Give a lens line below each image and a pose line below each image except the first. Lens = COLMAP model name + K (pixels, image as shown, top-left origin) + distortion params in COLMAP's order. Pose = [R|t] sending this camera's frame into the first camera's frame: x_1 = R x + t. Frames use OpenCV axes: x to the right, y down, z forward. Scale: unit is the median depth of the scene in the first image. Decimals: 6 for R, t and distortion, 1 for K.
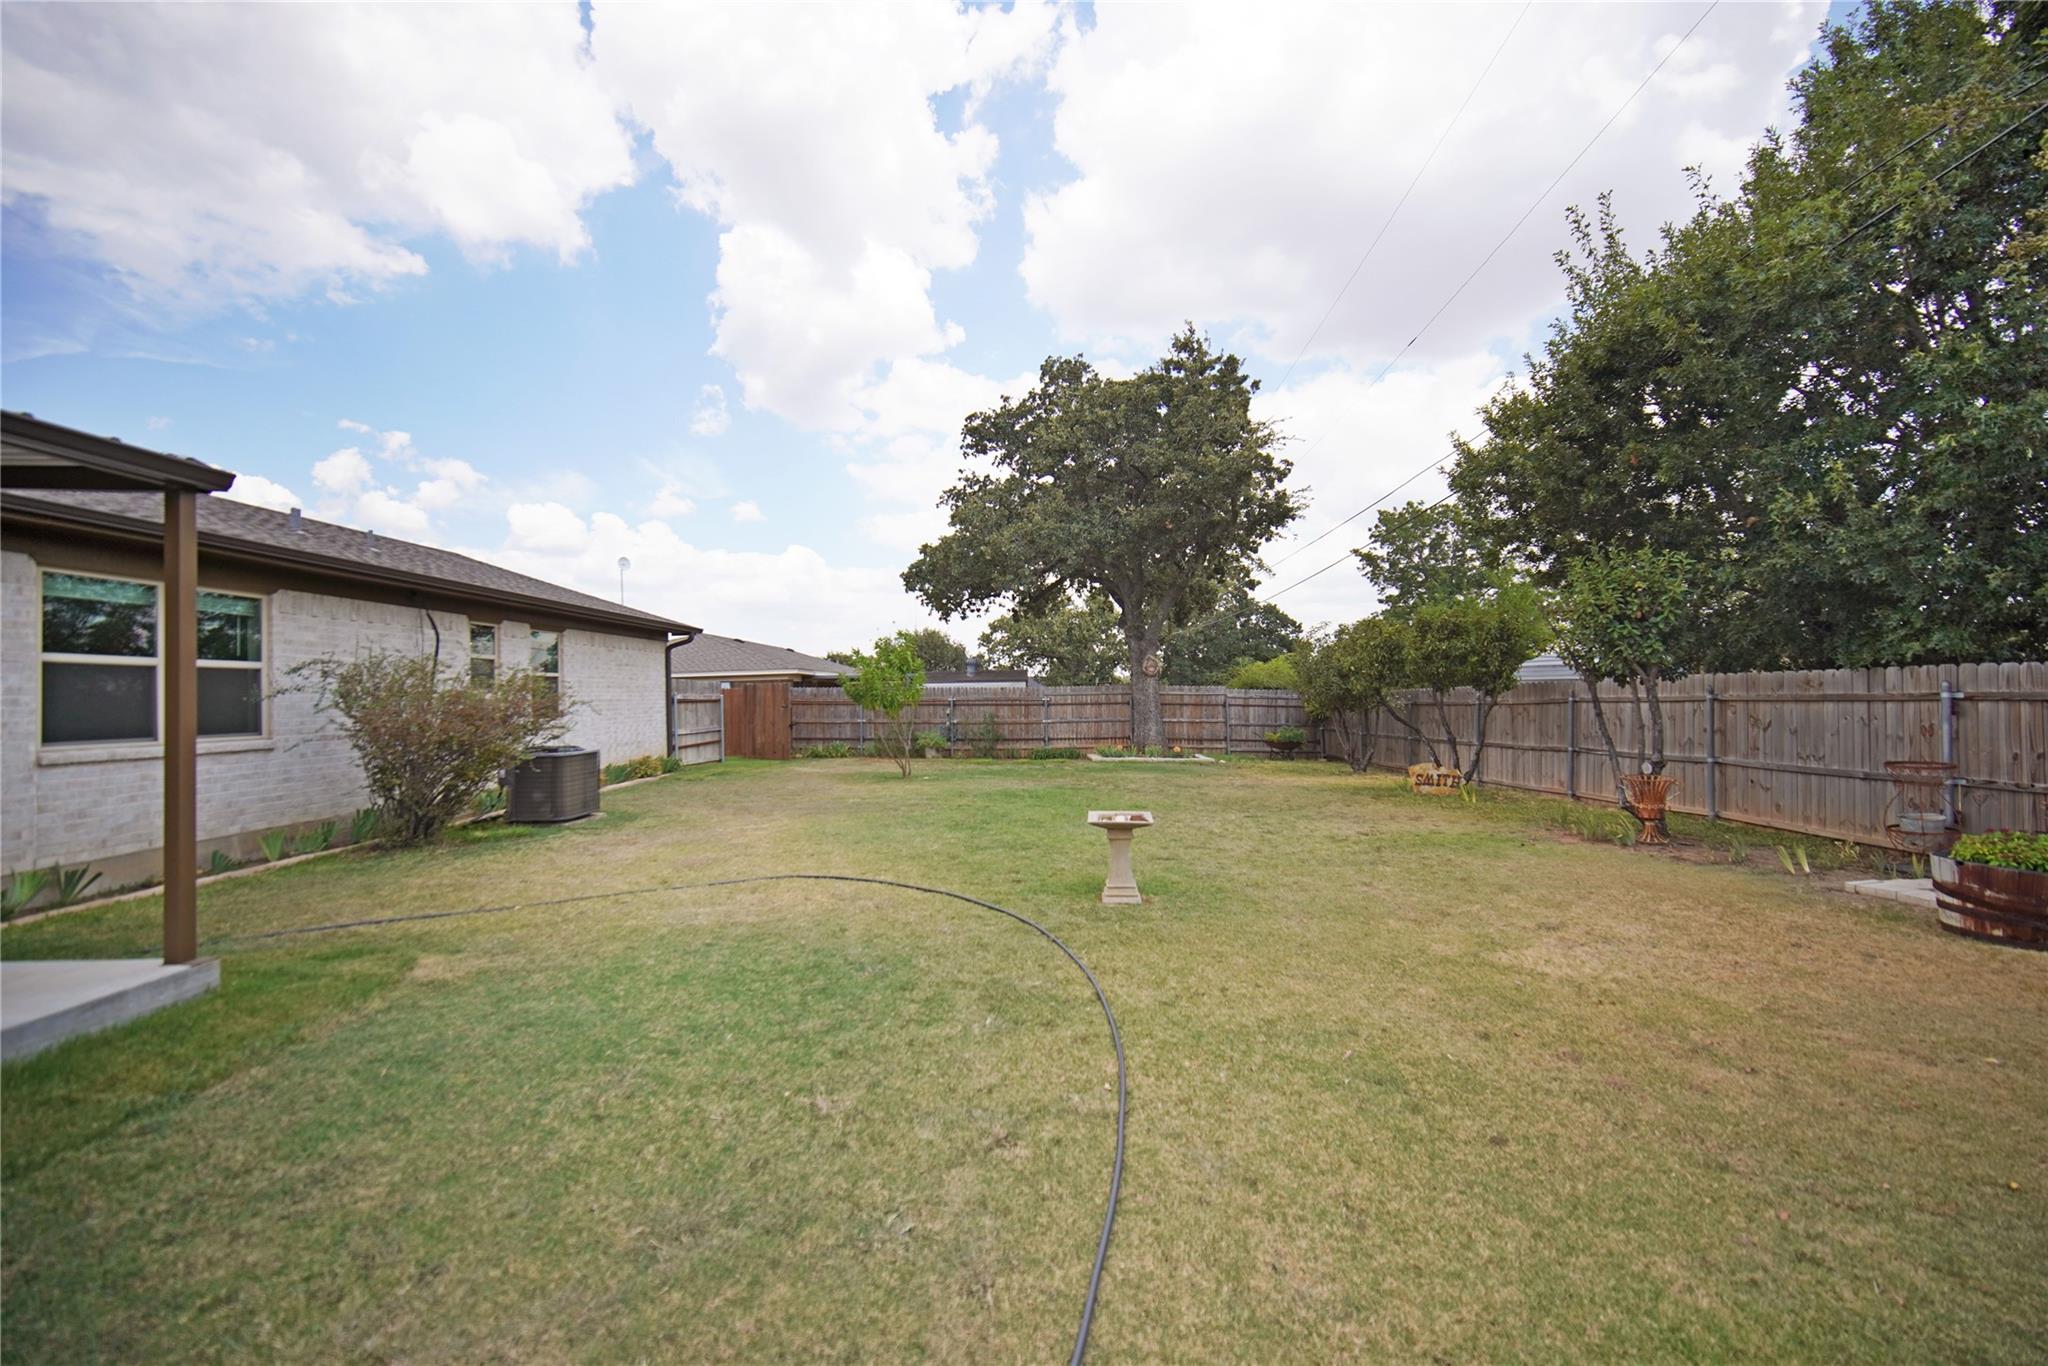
lens RADIAL K [[846.5, 0, 1044.0], [0, 846.5, 661.9], [0, 0, 1]] dist [0.022496, -0.012490]
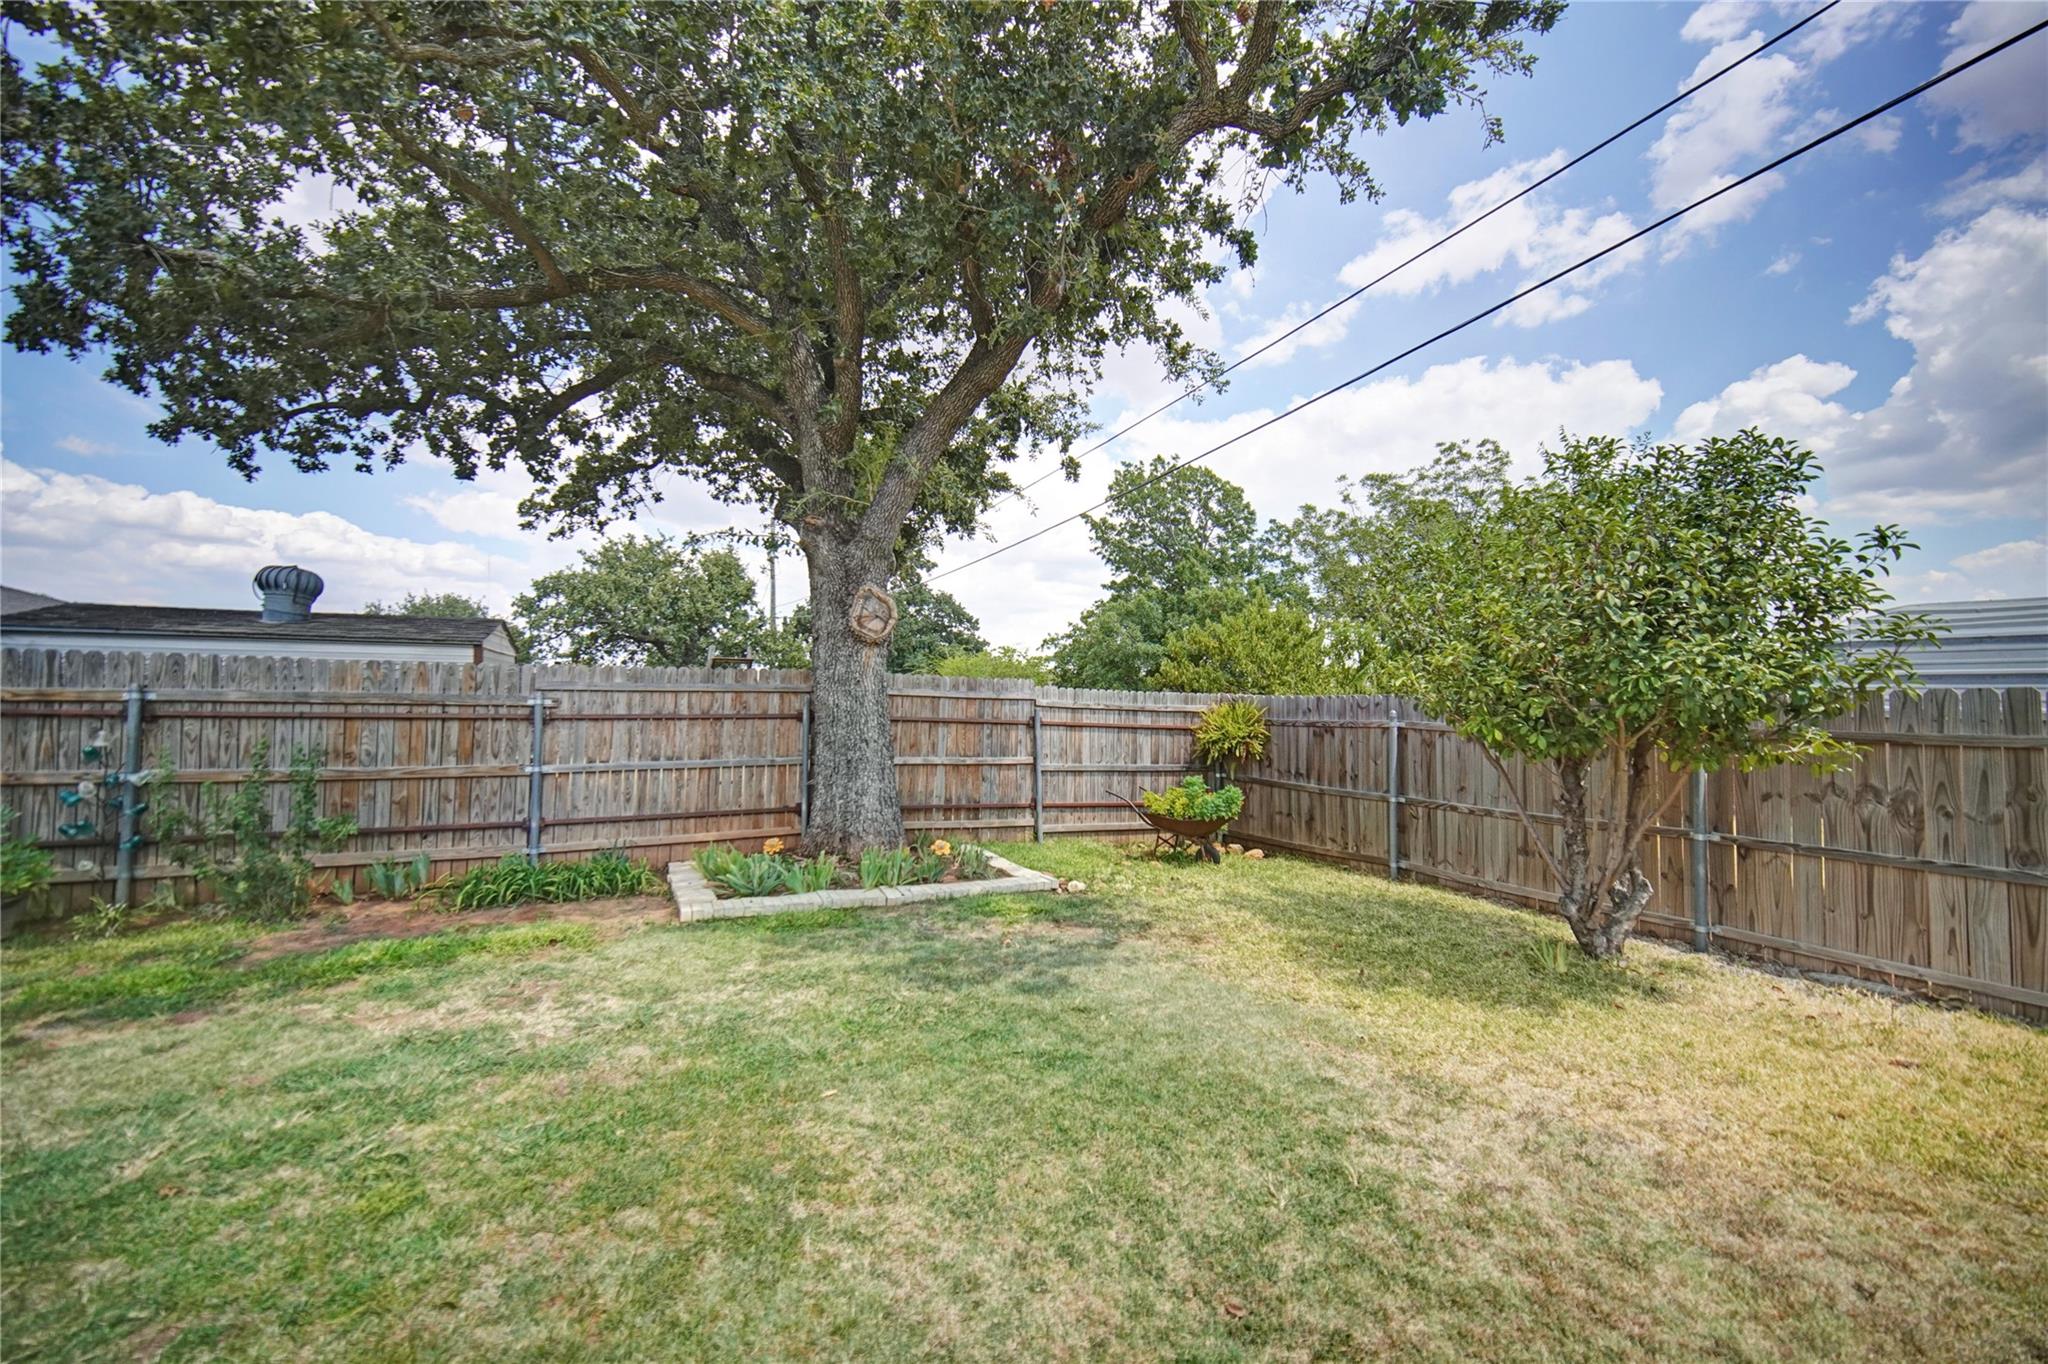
lens RADIAL K [[846.5, 0, 1044.0], [0, 846.5, 660.9], [0, 0, 1]] dist [0.022496, -0.012490]
pose [[0.908540, 0.039456, 0.415930, 0.040946], [-0.035130, 0.999220, -0.018050, 0.026799], [-0.416318, 0.001787, 0.909217, 0.610726]]
